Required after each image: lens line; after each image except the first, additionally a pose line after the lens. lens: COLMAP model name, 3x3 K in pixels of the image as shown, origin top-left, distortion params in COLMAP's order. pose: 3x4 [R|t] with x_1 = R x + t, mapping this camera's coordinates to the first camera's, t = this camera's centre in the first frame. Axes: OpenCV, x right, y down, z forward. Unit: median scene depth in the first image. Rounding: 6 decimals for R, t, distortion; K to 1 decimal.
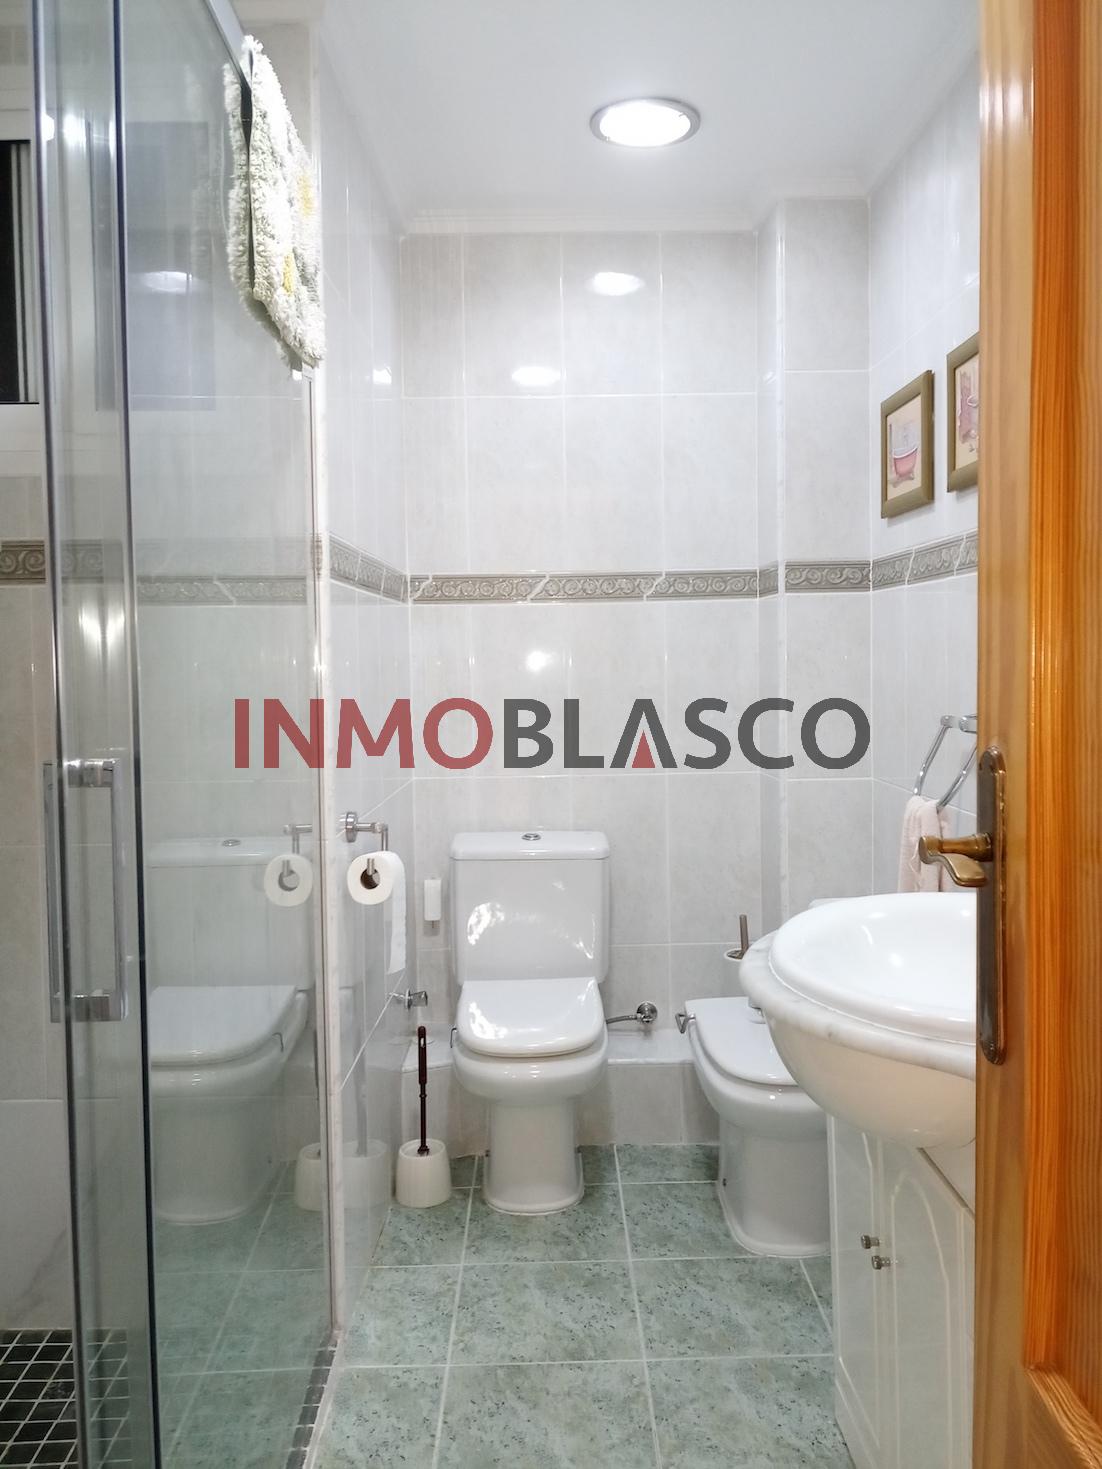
lens RADIAL K [[1182.8, 0, 554.3], [0, 1182.8, 717.3], [0, 0, 1]] dist [0.039825, -0.065576]
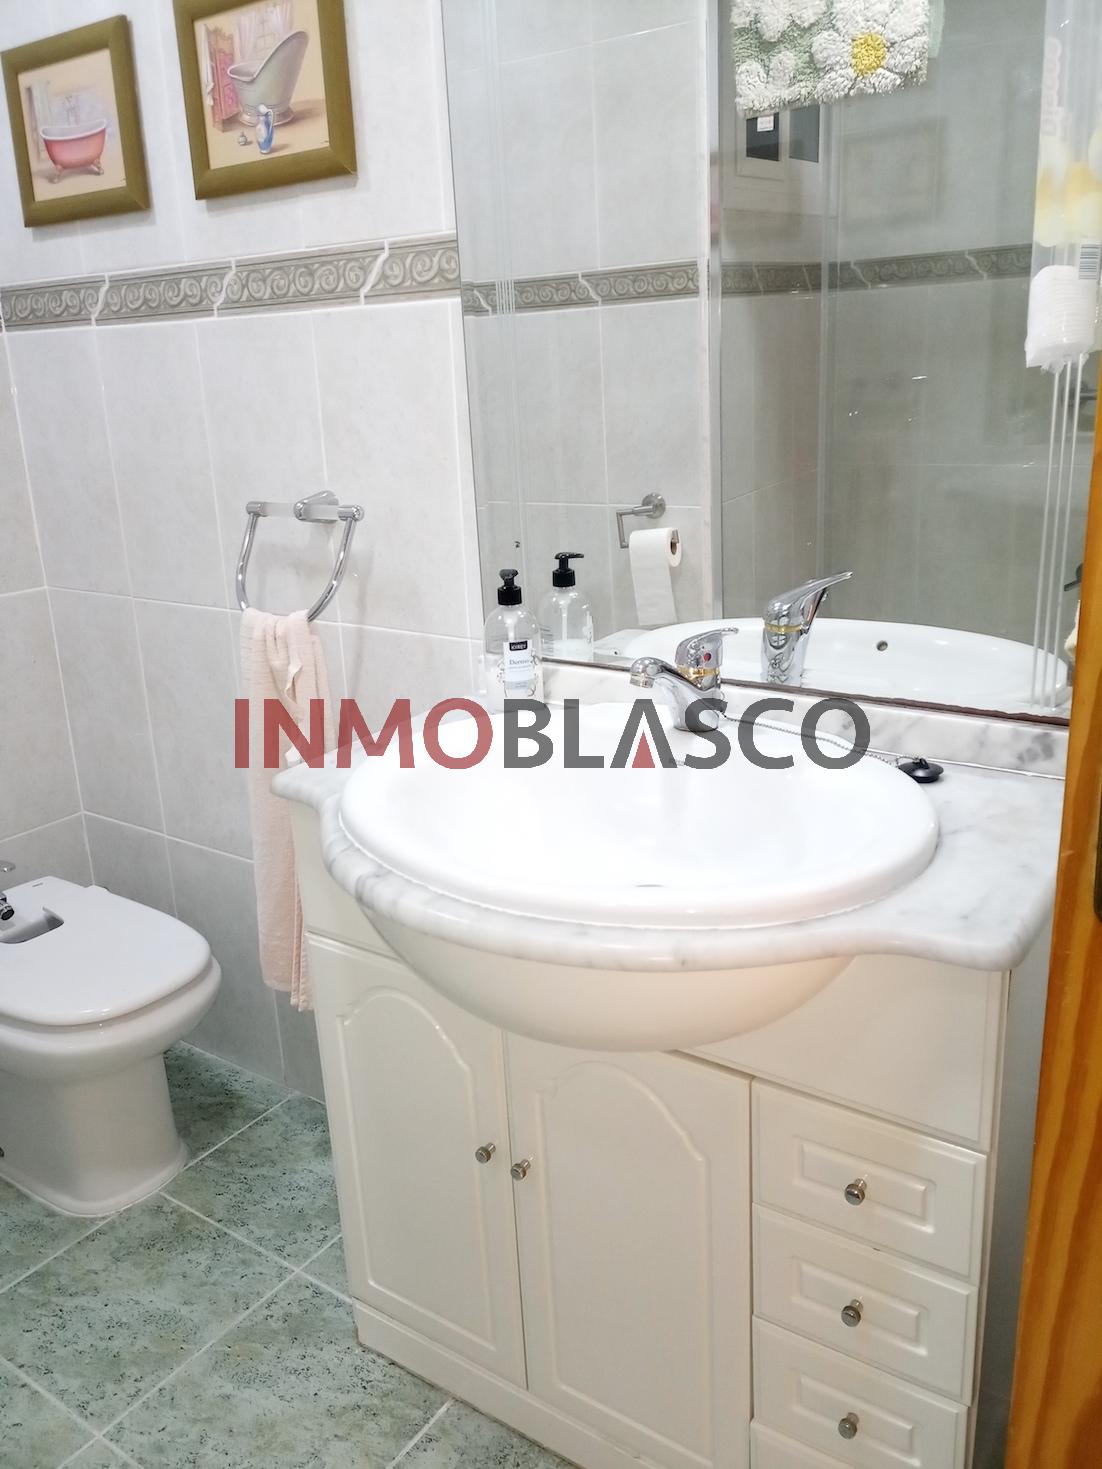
lens RADIAL K [[1141.0, 0, 551.0], [0, 1141.0, 734.5], [0, 0, 1]] dist [0.072303, -0.107021]
pose [[0.567147, -0.220203, 0.793634, -0.213593], [0.048268, 0.970827, 0.234875, -0.021515], [-0.822201, -0.094902, 0.561230, 0.395699]]
